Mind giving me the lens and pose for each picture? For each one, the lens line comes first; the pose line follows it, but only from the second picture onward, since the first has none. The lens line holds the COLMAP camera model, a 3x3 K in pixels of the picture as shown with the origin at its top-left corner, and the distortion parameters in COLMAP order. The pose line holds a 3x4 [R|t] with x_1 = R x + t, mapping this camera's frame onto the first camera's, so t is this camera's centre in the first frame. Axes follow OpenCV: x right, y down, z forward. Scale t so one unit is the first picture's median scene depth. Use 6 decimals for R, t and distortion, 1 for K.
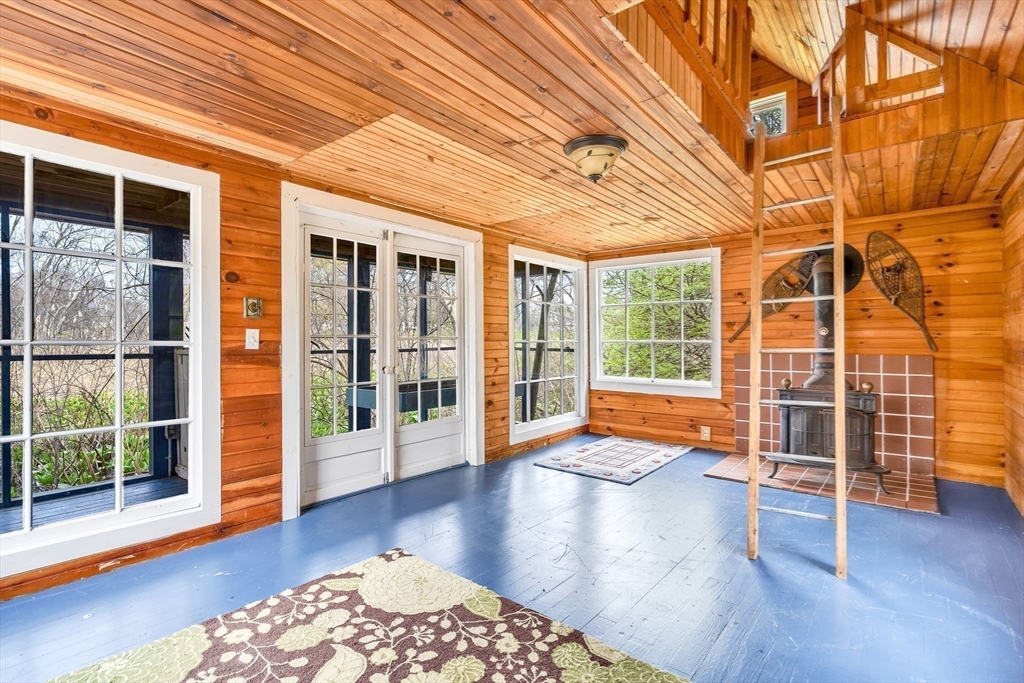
lens RADIAL K [[485.0, 0, 512.0], [0, 485.0, 341.5], [0, 0, 1]] dist [-0.002931, -0.000242]
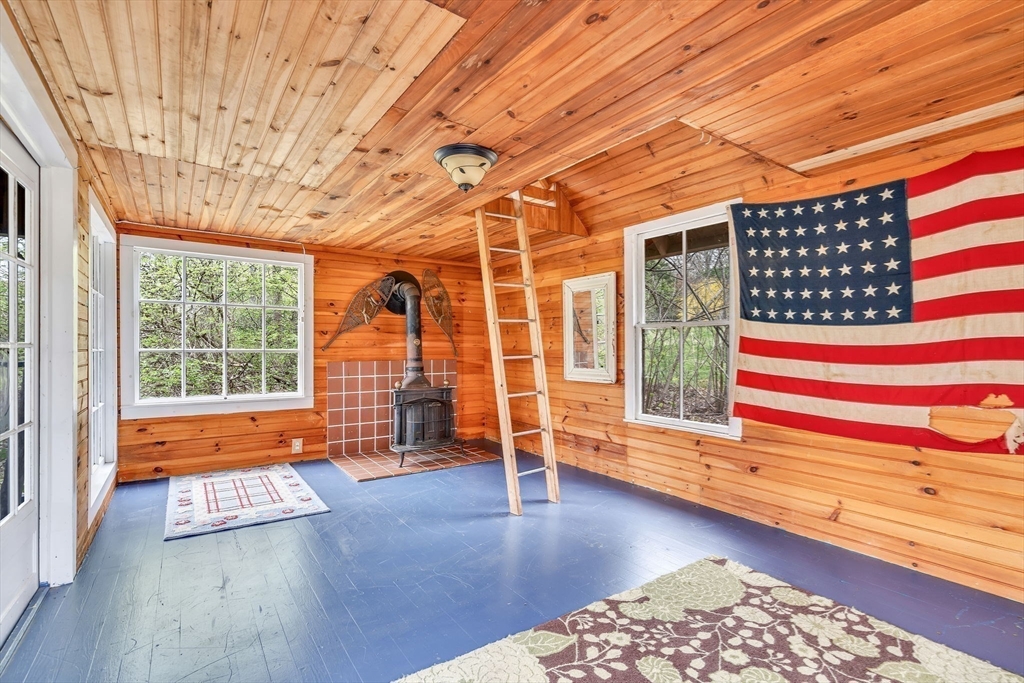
lens RADIAL K [[471.6, 0, 511.7], [0, 471.6, 345.6], [0, 0, 1]] dist [-0.001162, 0.000132]
pose [[0.279486, 0.006930, 0.960125, -0.489318], [-0.000984, 0.999975, -0.006931, -0.003766], [-0.960149, 0.000992, 0.279486, 0.428157]]
